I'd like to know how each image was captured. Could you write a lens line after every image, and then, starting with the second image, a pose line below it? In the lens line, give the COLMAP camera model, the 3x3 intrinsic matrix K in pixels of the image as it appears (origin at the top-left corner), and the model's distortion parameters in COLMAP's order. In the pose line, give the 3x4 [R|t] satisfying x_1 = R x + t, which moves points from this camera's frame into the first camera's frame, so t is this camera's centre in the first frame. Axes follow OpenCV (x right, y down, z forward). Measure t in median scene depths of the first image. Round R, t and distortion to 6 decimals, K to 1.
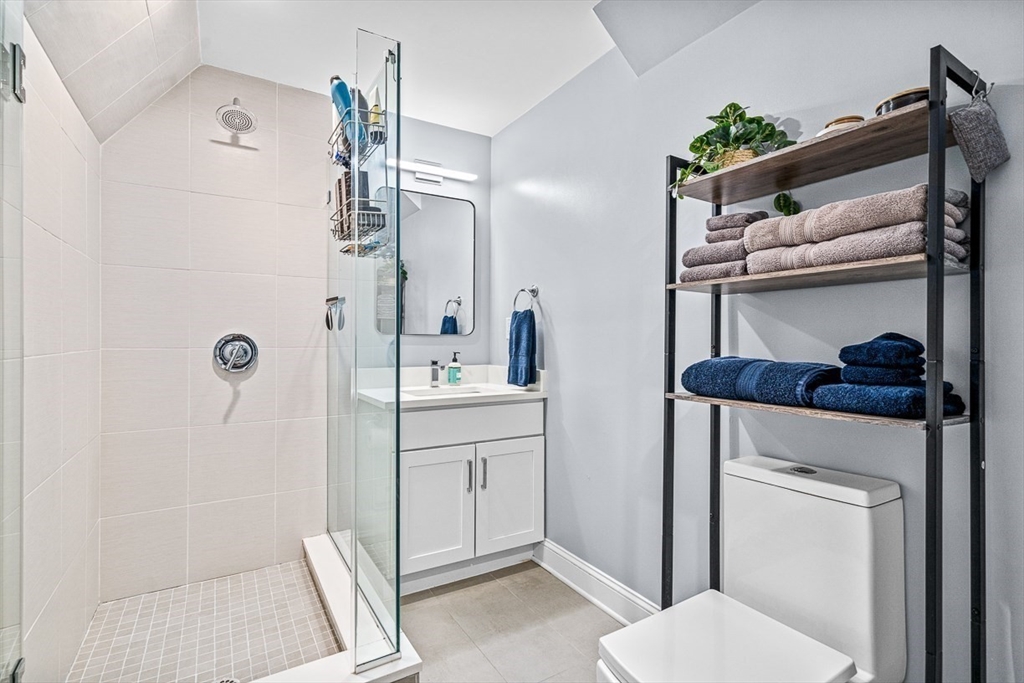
lens RADIAL K [[489.6, 0, 514.3], [0, 489.6, 340.7], [0, 0, 1]] dist [0.000836, 0.004356]
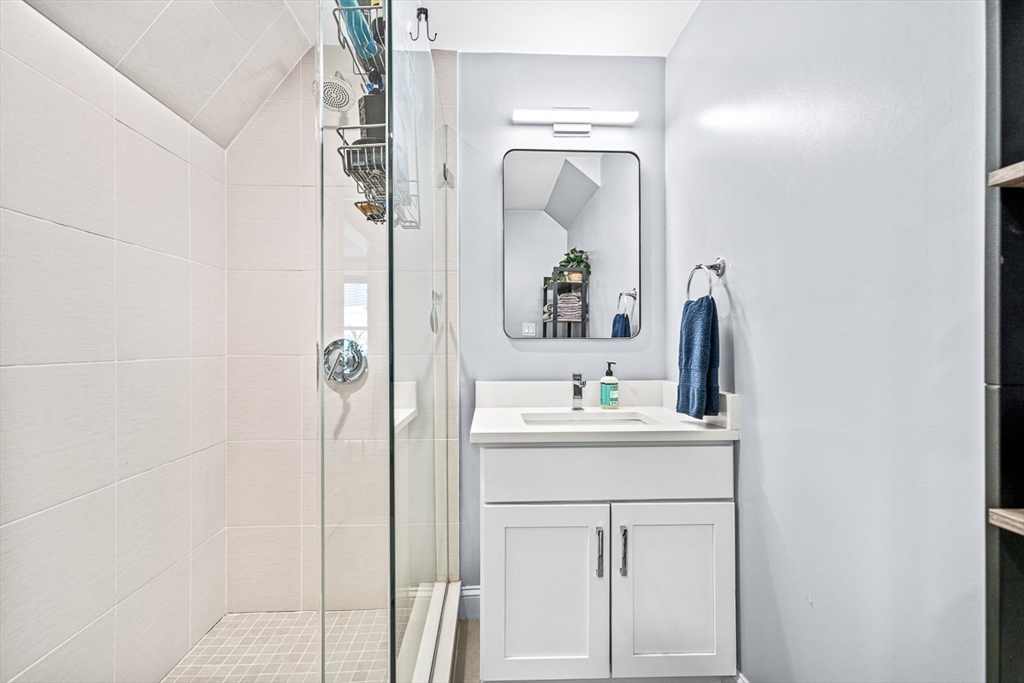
lens RADIAL K [[489.6, 0, 511.6], [0, 489.6, 342.1], [0, 0, 1]] dist [0.000836, 0.004356]
pose [[0.877913, -0.006595, -0.478775, 0.110201], [0.002336, 0.999952, -0.009489, 0.000072], [0.478815, 0.007212, 0.877886, 0.330133]]
